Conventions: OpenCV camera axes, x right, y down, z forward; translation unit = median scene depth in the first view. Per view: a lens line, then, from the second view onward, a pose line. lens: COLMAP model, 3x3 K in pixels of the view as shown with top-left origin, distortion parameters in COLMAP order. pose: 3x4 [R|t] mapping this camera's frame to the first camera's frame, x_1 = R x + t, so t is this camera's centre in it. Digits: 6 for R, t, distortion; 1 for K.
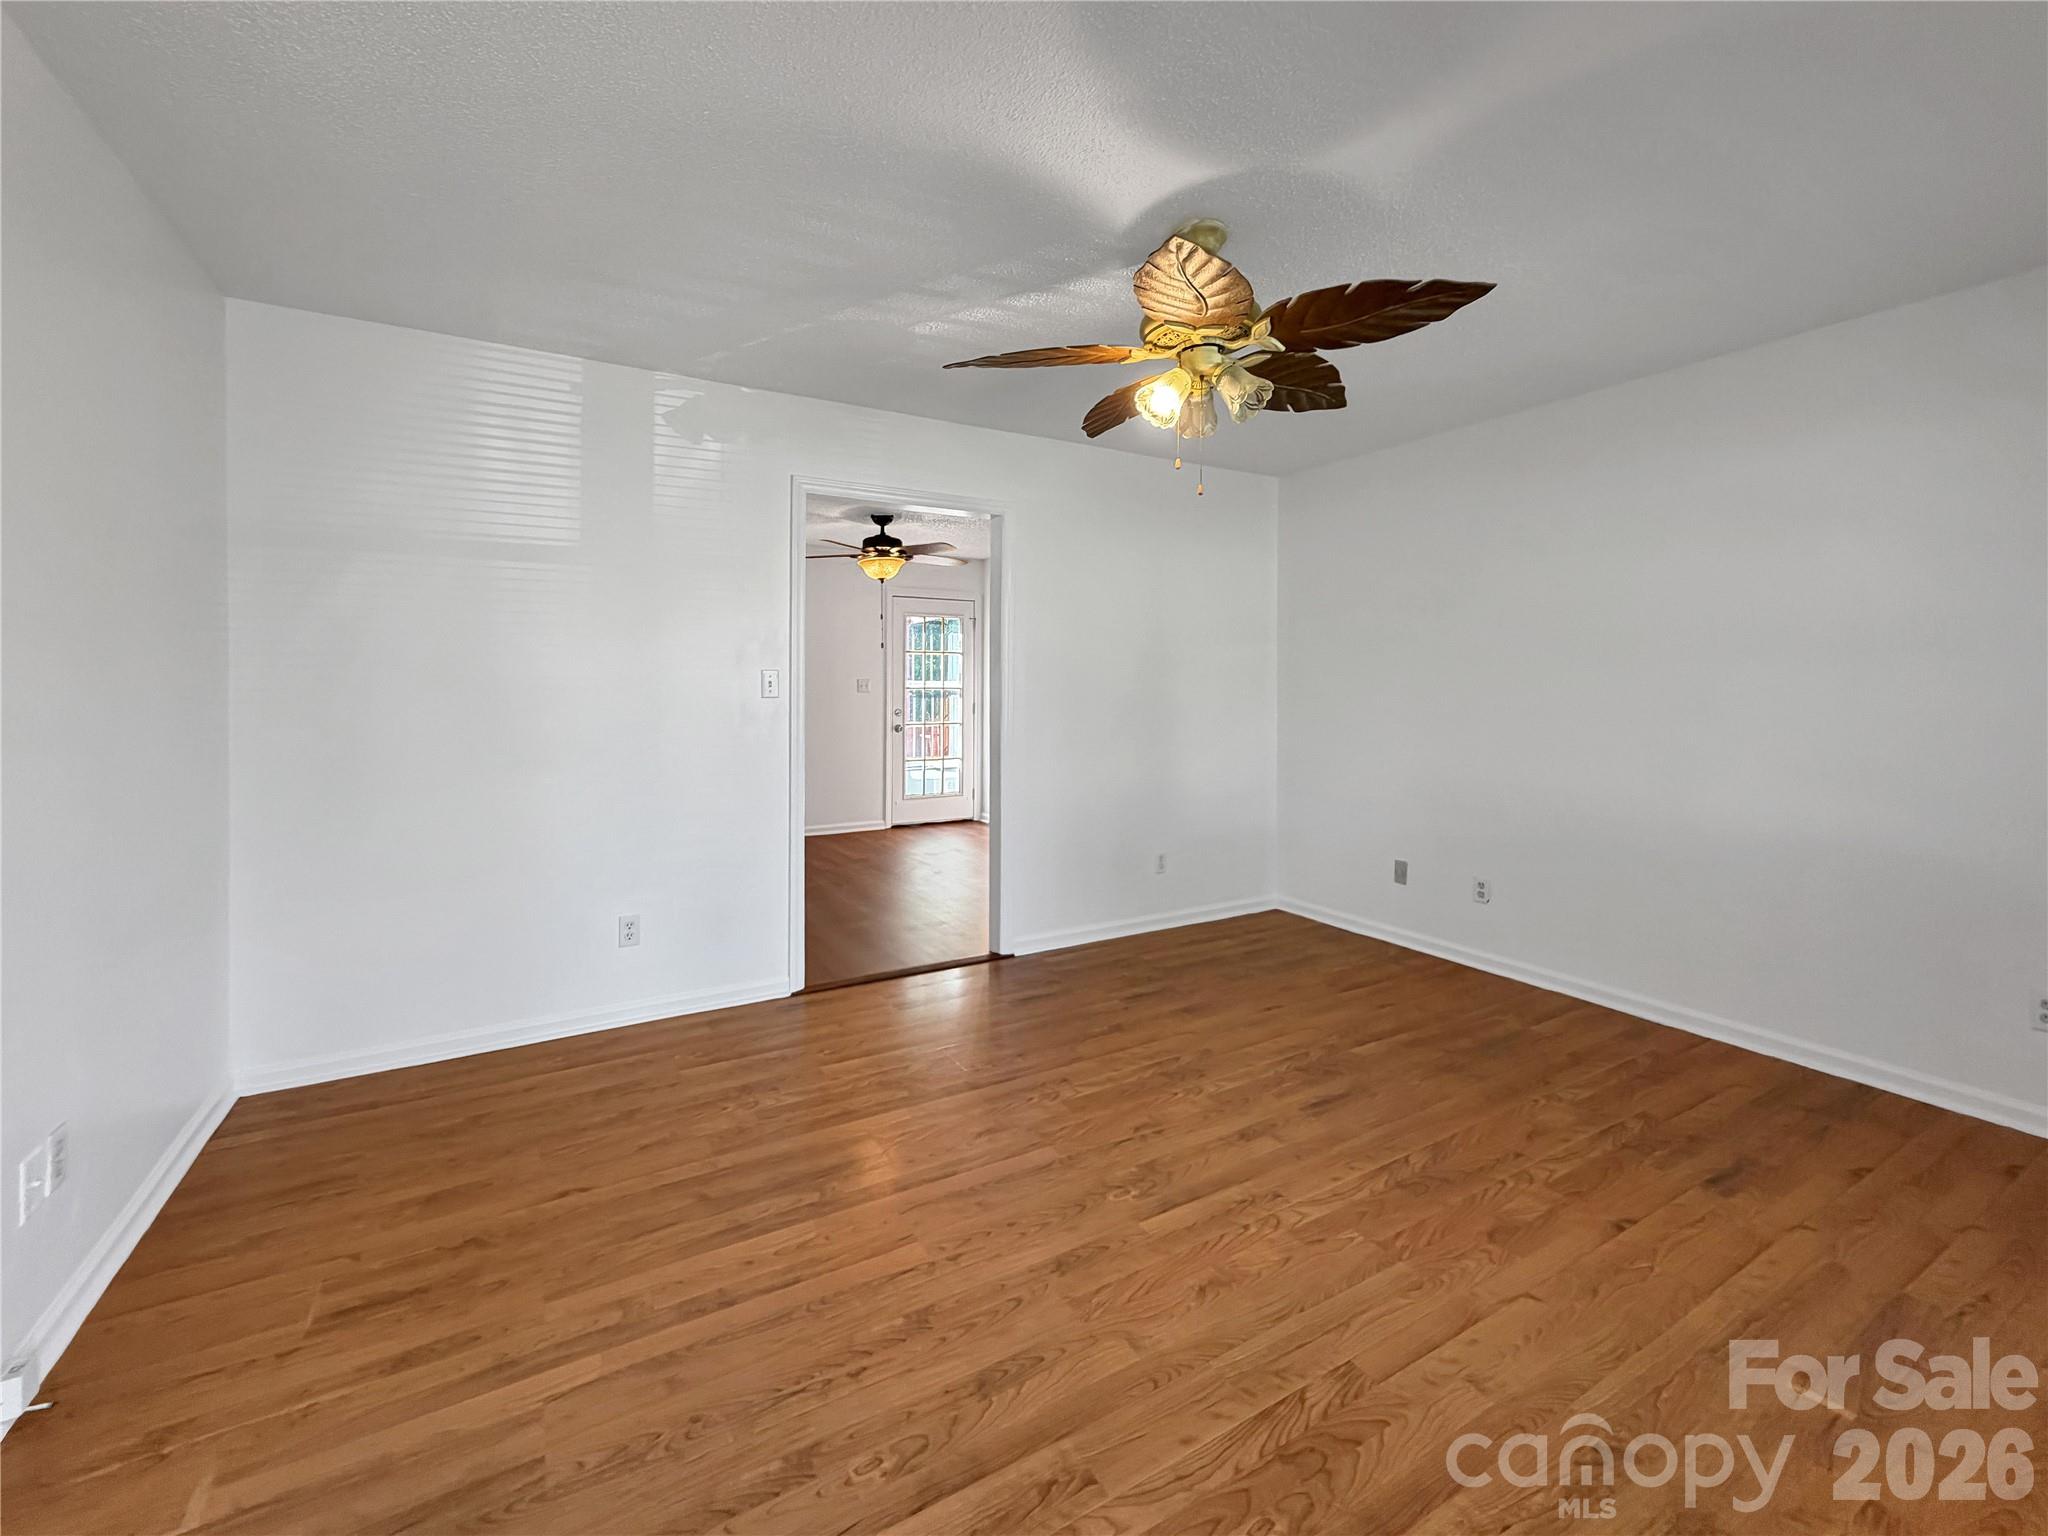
lens RADIAL K [[845.4, 0, 1008.1], [0, 845.4, 671.0], [0, 0, 1]] dist [0.002233, 0.000156]
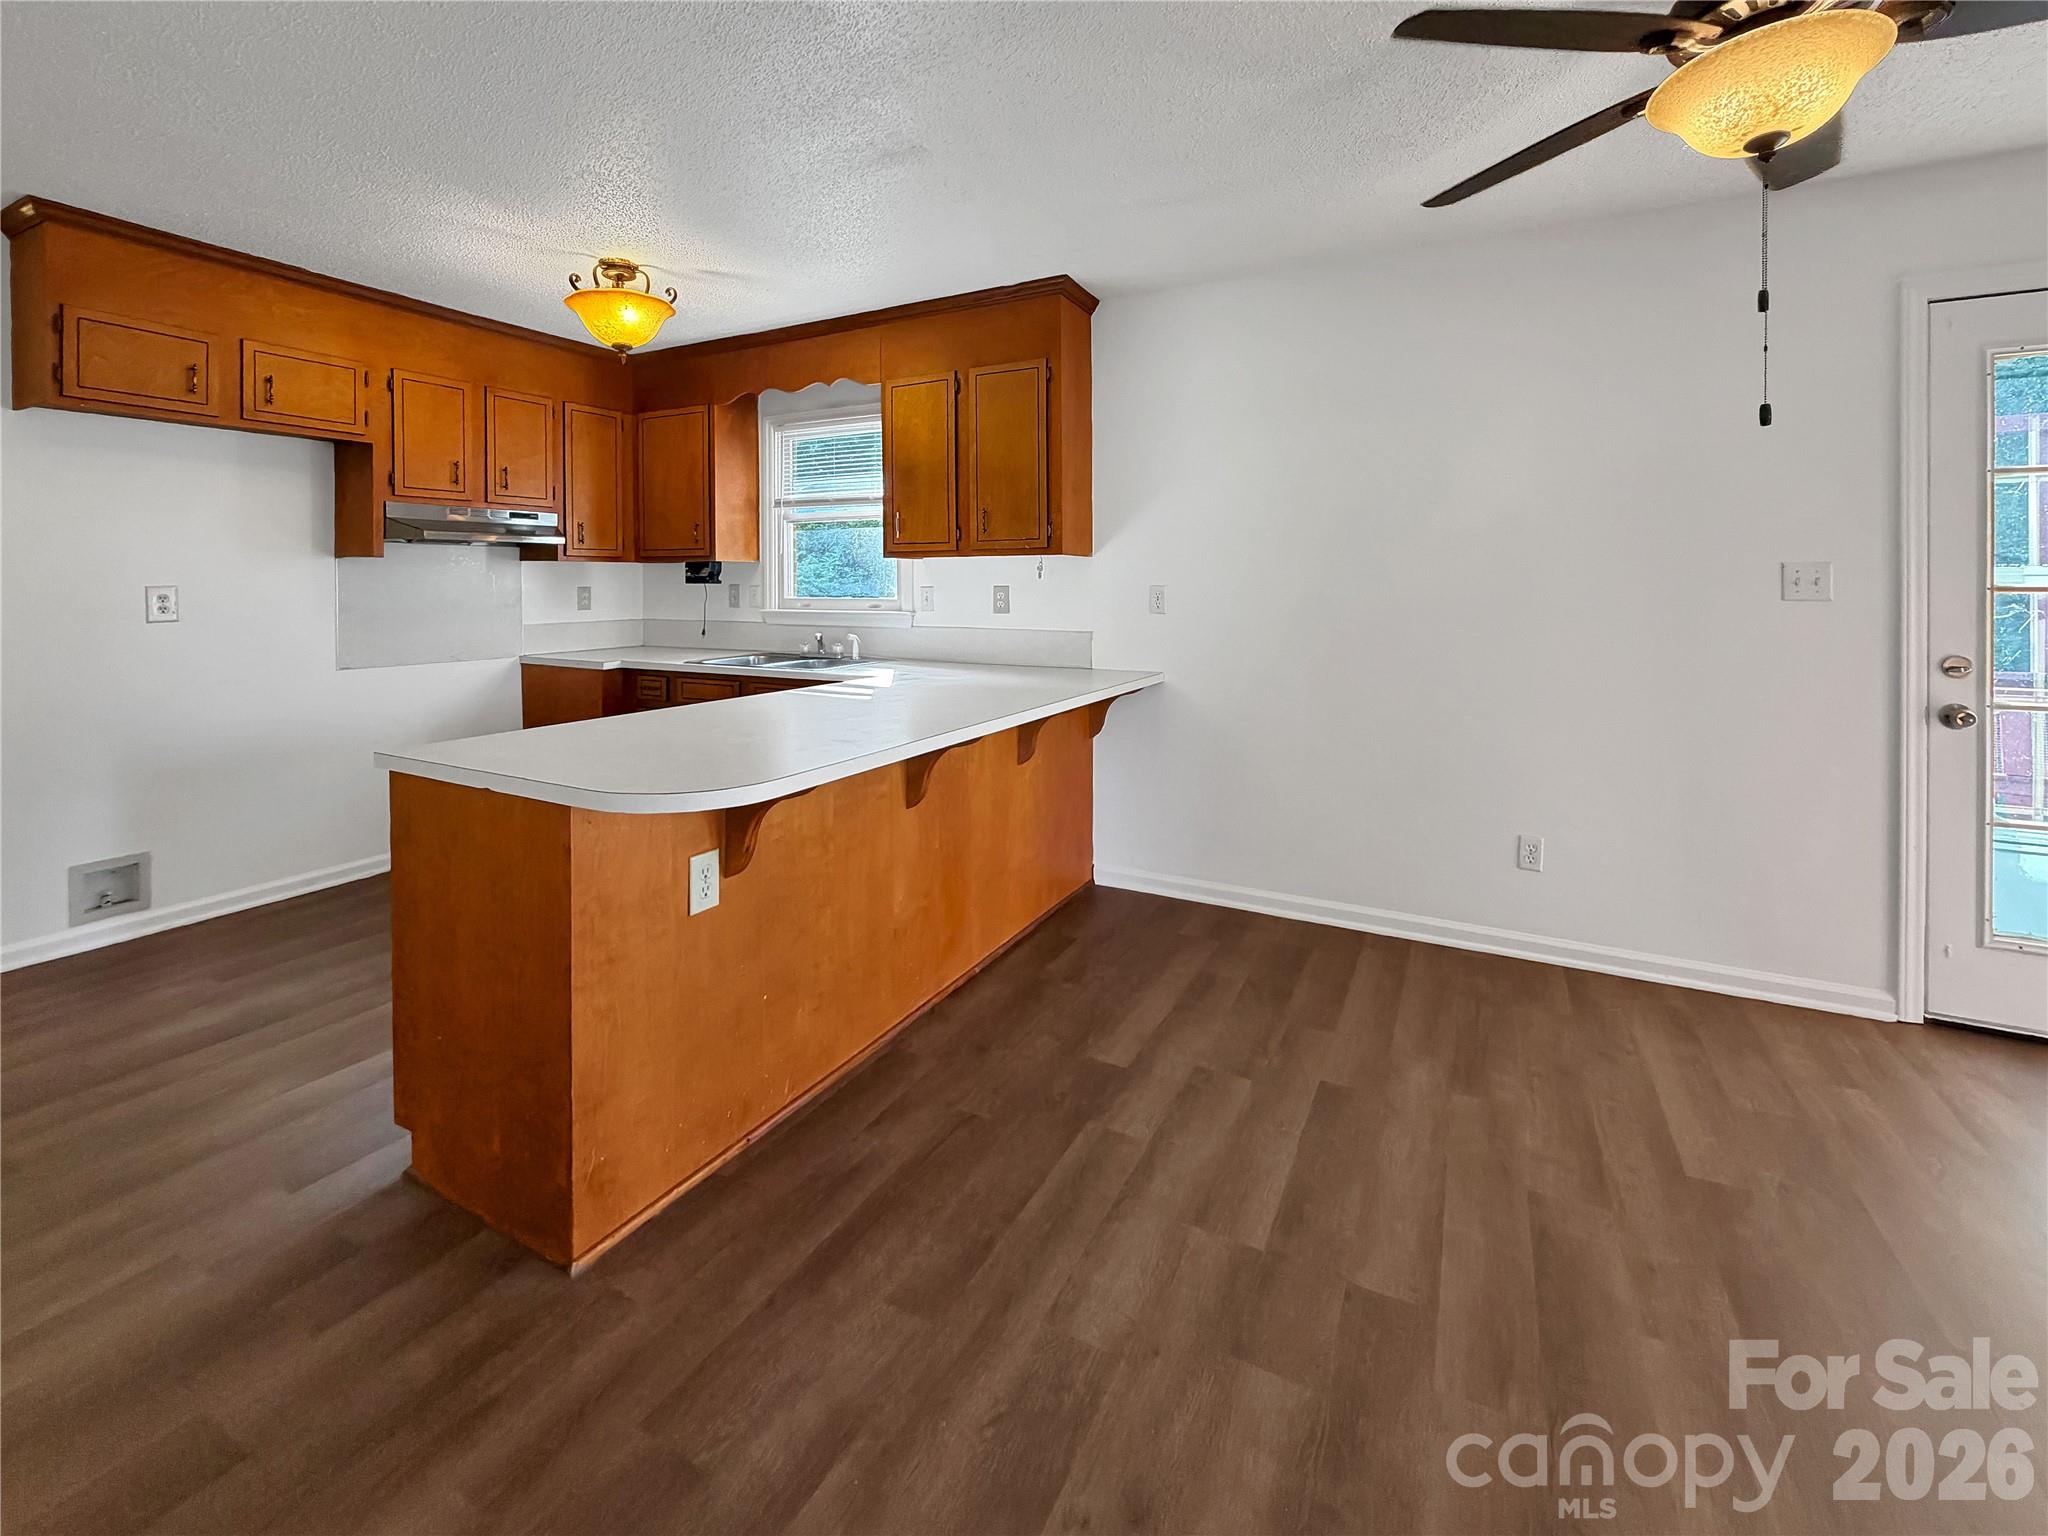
lens RADIAL K [[880.4, 0, 1016.7], [0, 880.4, 586.1], [0, 0, 1]] dist [-0.000019, 0.000330]
pose [[0.532739, -0.003445, -0.846273, -0.118000], [0.010648, 0.999940, 0.002633, 0.045365], [0.846213, -0.010414, 0.532744, 1.638796]]
